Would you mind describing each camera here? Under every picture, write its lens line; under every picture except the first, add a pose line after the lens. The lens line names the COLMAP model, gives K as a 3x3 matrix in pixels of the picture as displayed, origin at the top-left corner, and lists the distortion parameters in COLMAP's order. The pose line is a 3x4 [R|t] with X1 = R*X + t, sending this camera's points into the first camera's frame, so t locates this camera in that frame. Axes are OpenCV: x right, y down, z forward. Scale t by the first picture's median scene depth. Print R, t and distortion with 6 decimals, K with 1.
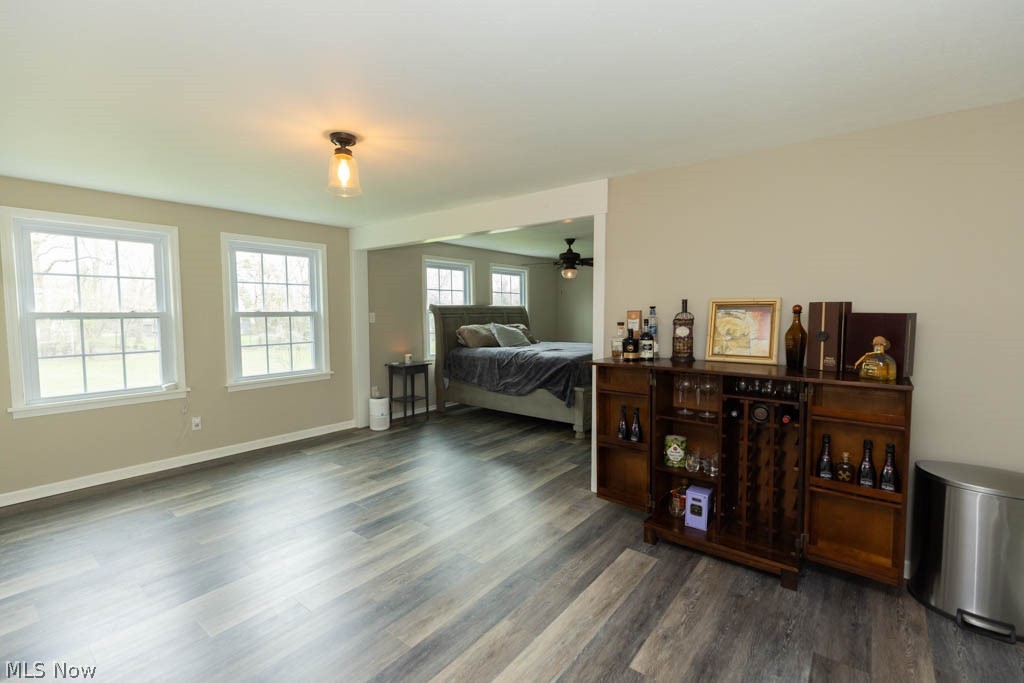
lens RADIAL K [[455.2, 0, 508.3], [0, 455.2, 343.8], [0, 0, 1]] dist [0.000415, -0.000040]
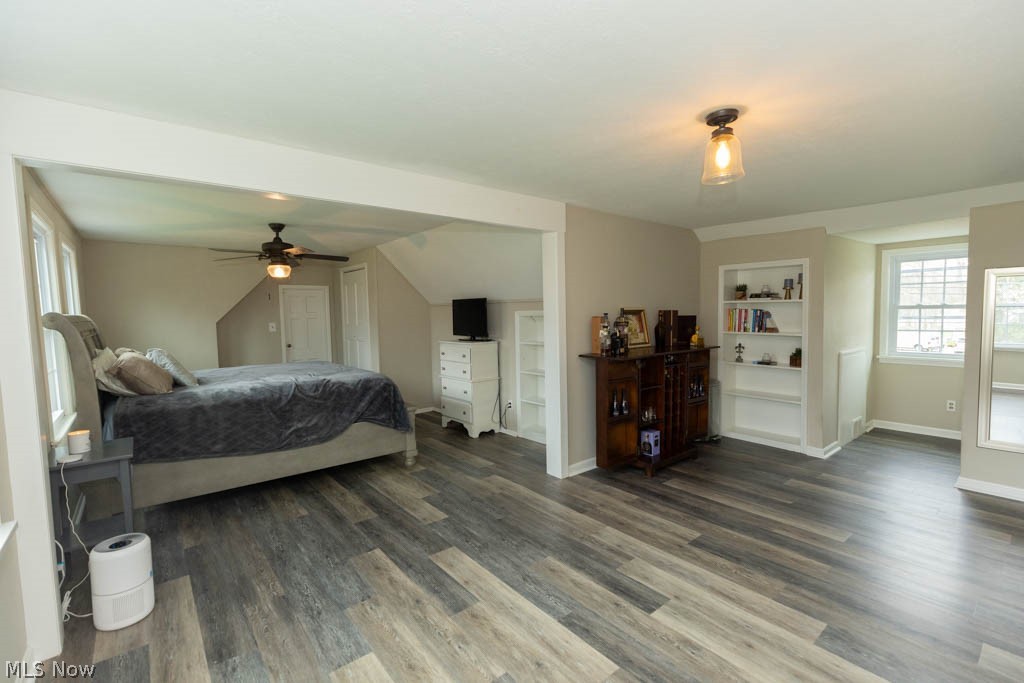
lens RADIAL K [[455.2, 0, 508.3], [0, 455.2, 343.8], [0, 0, 1]] dist [0.000415, -0.000040]
pose [[0.214052, -0.066204, 0.974576, -0.804034], [0.087481, 0.994991, 0.048377, -0.062789], [-0.972897, 0.074902, 0.218771, 0.760075]]
